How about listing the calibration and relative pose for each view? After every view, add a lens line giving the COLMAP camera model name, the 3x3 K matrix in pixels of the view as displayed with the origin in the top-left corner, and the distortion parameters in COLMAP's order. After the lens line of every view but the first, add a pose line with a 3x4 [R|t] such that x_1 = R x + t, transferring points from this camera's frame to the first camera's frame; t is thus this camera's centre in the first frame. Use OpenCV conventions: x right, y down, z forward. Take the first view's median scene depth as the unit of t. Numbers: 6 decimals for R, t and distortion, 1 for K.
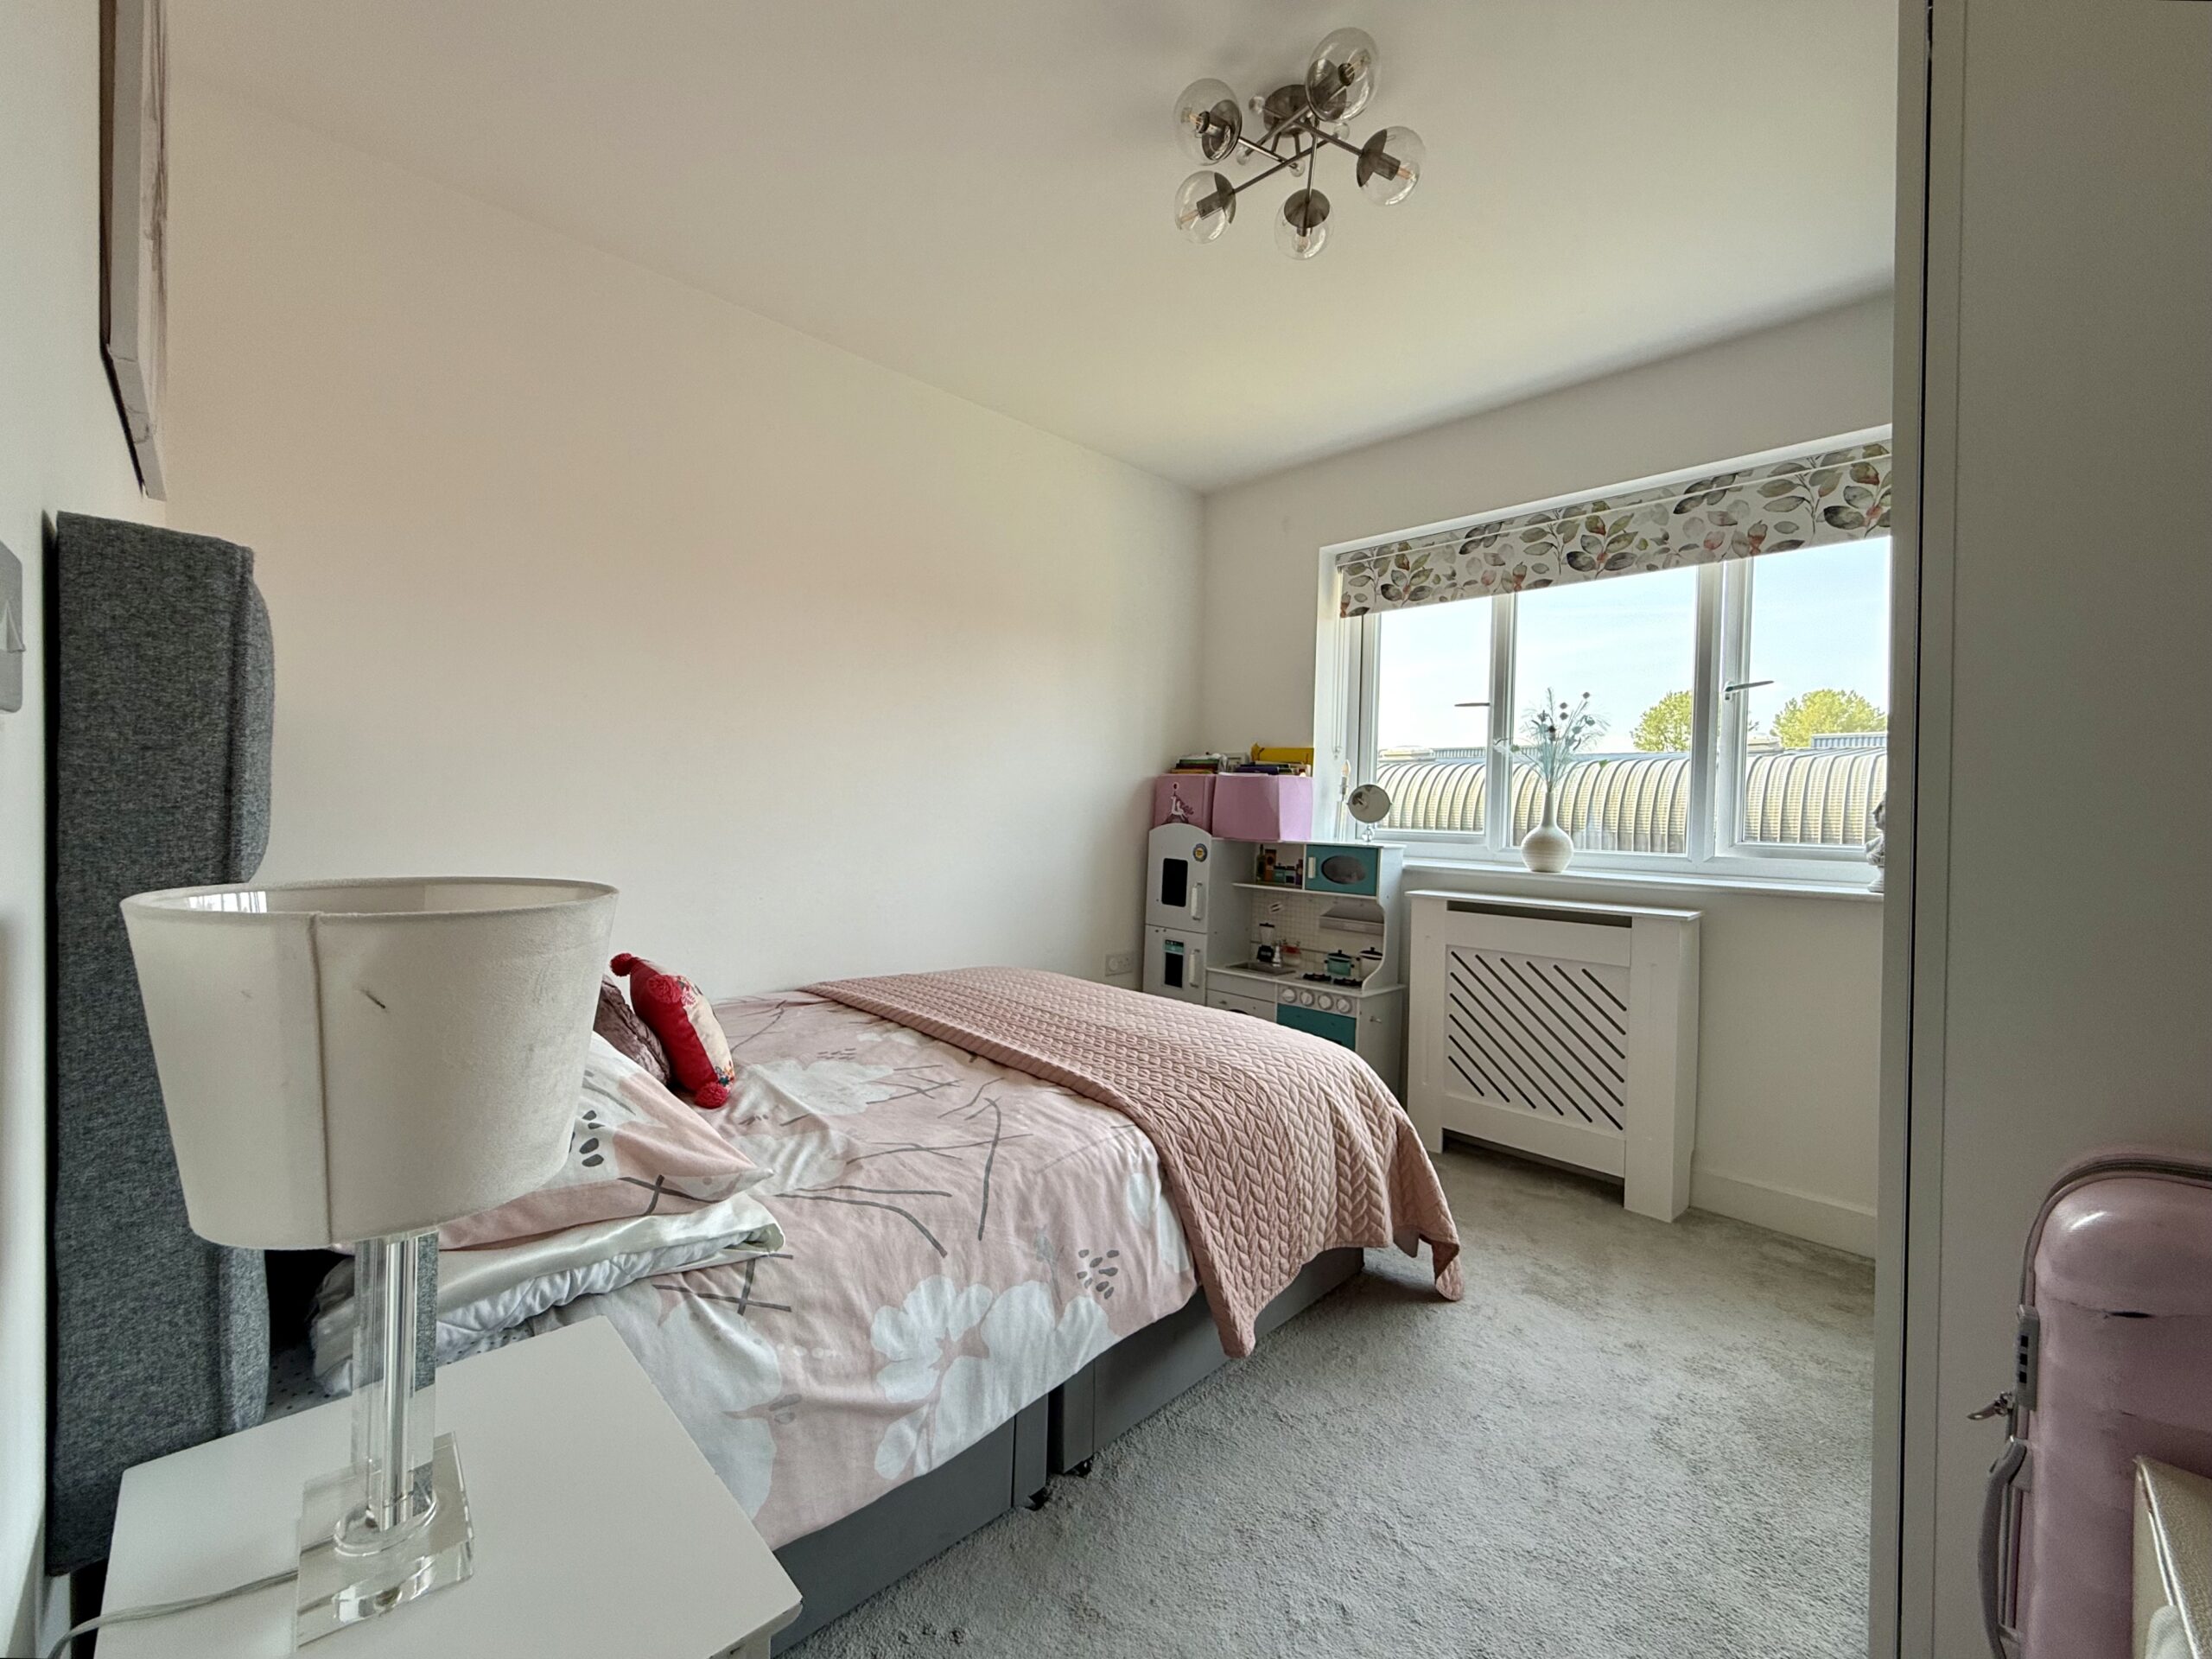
lens RADIAL K [[892.3, 0, 1100.5], [0, 892.3, 821.0], [0, 0, 1]] dist [0.001927, 0.000183]
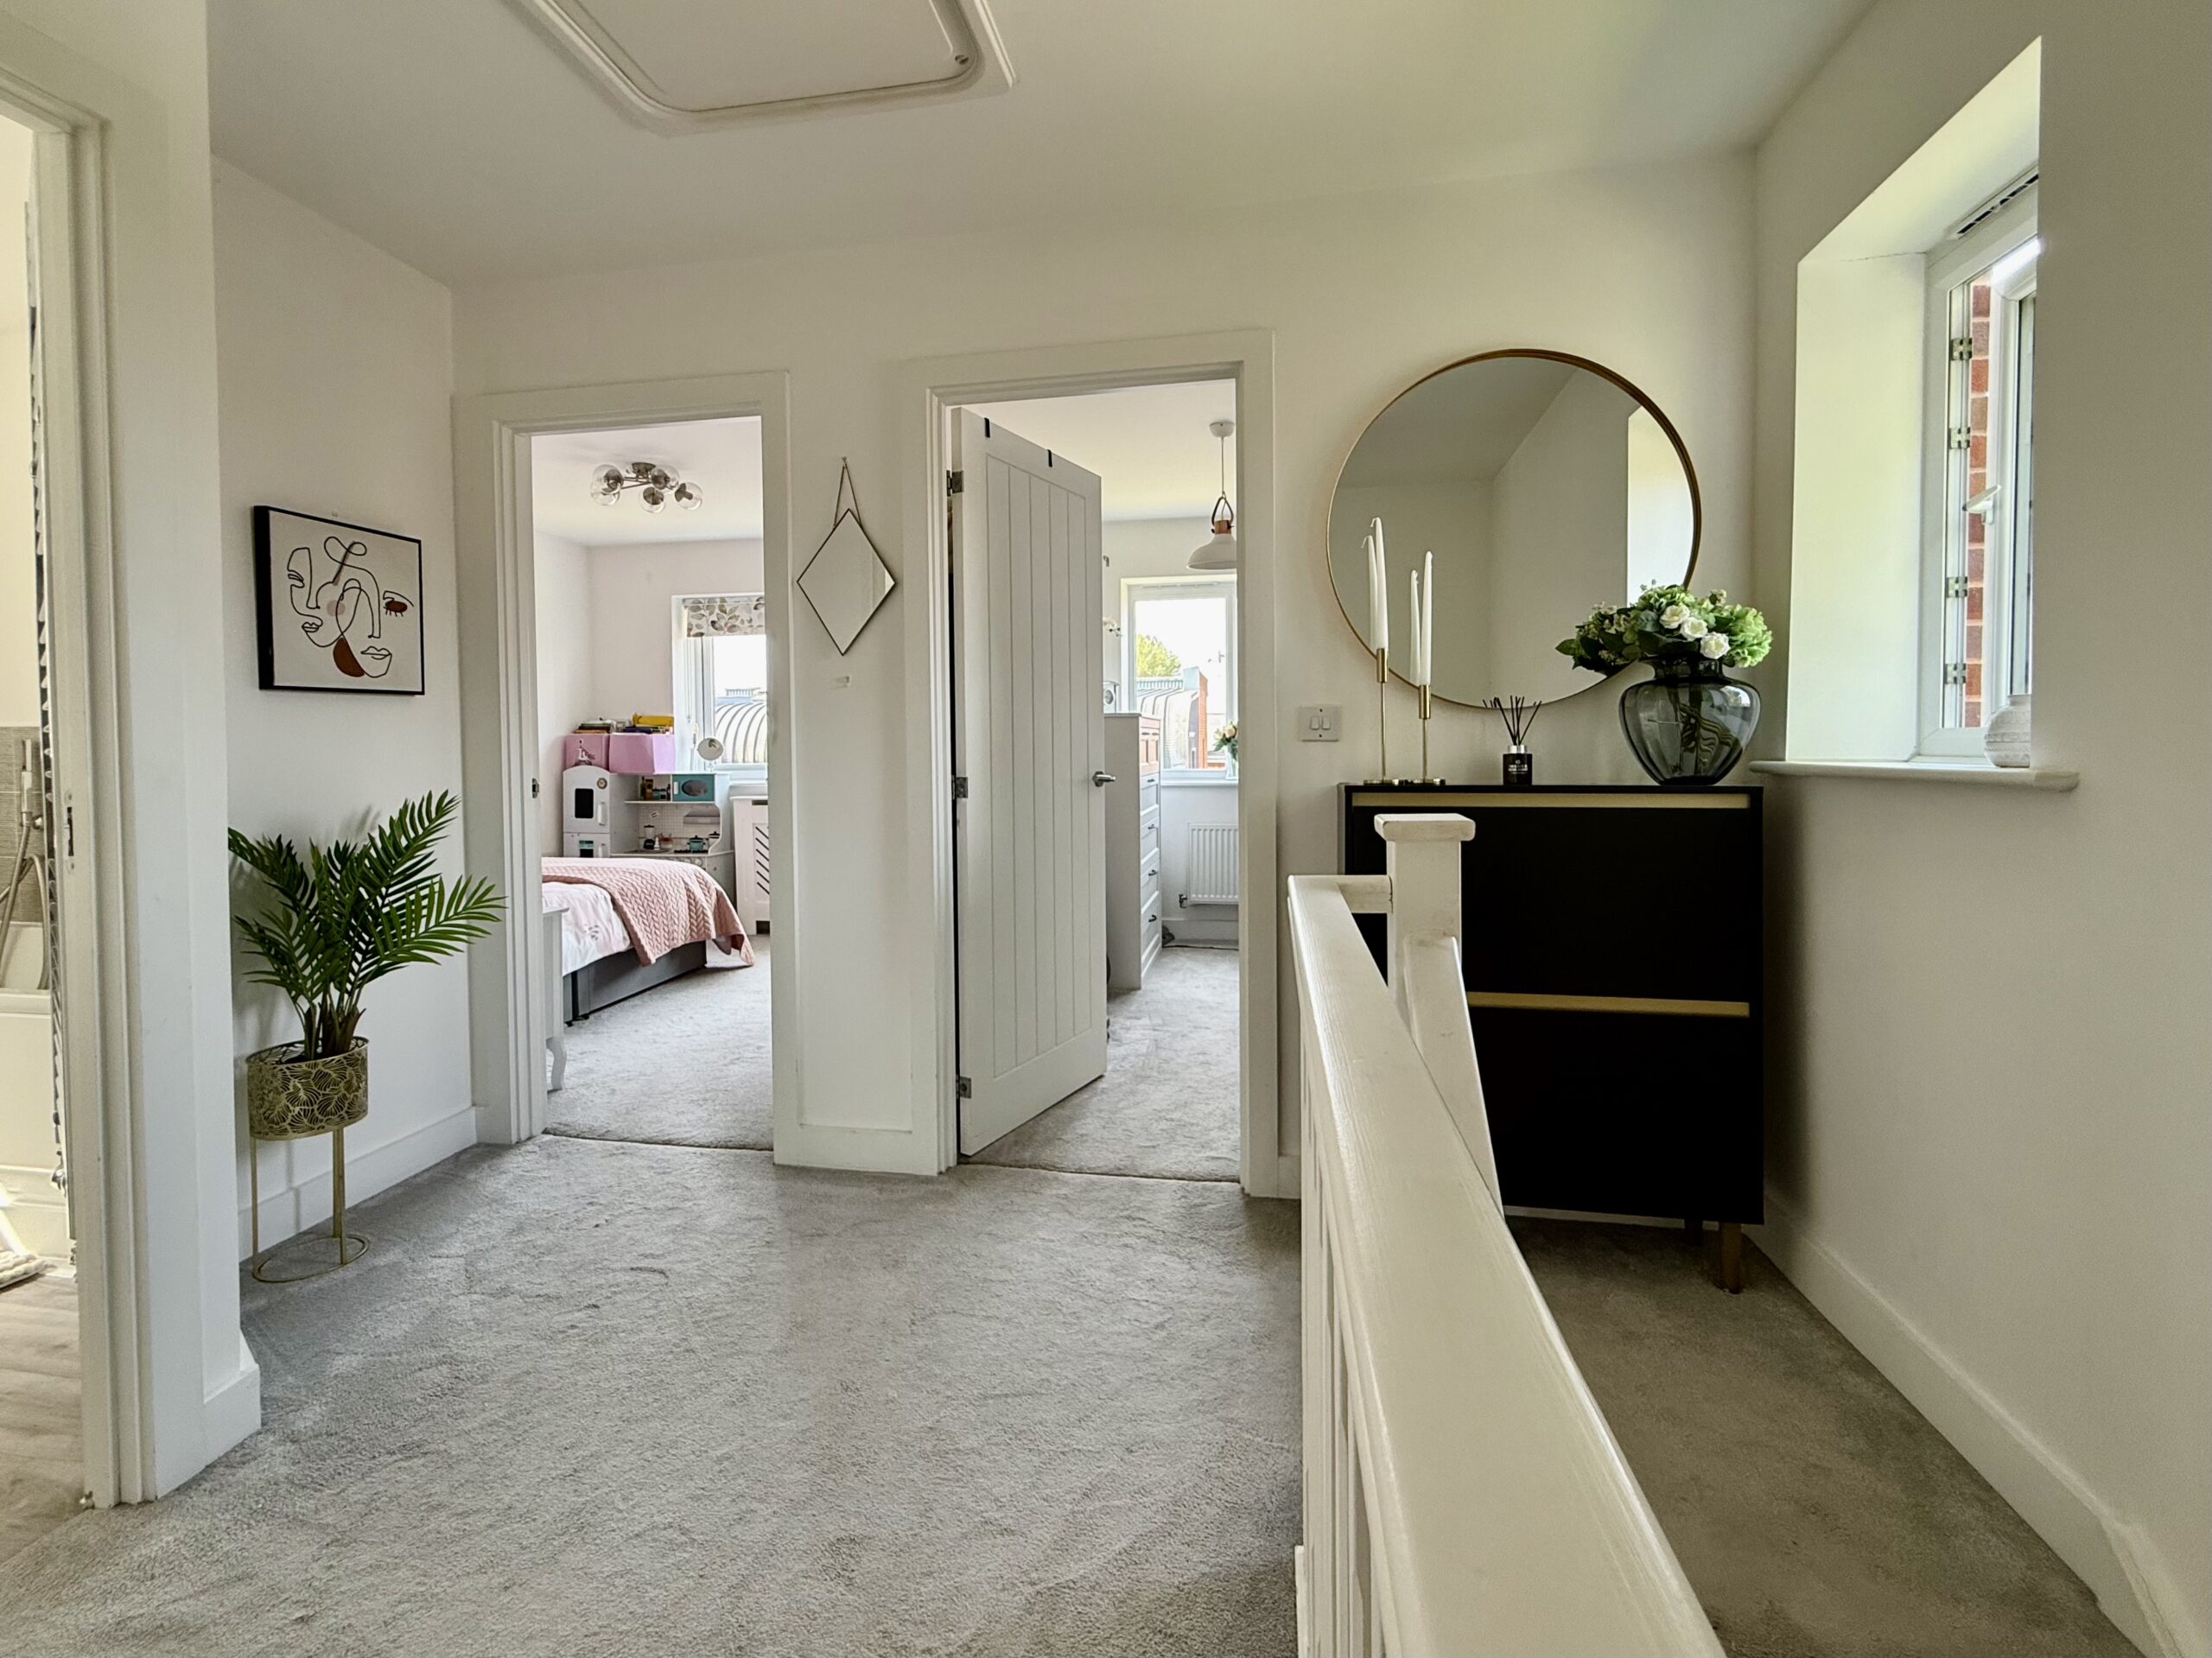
lens RADIAL K [[981.2, 0, 1099.8], [0, 981.2, 776.0], [0, 0, 1]] dist [-0.000355, 0.000063]
pose [[0.809385, -0.049916, 0.585153, -0.197088], [0.037604, 0.998742, 0.033184, -0.002677], [-0.586073, -0.004854, 0.810244, -0.961902]]
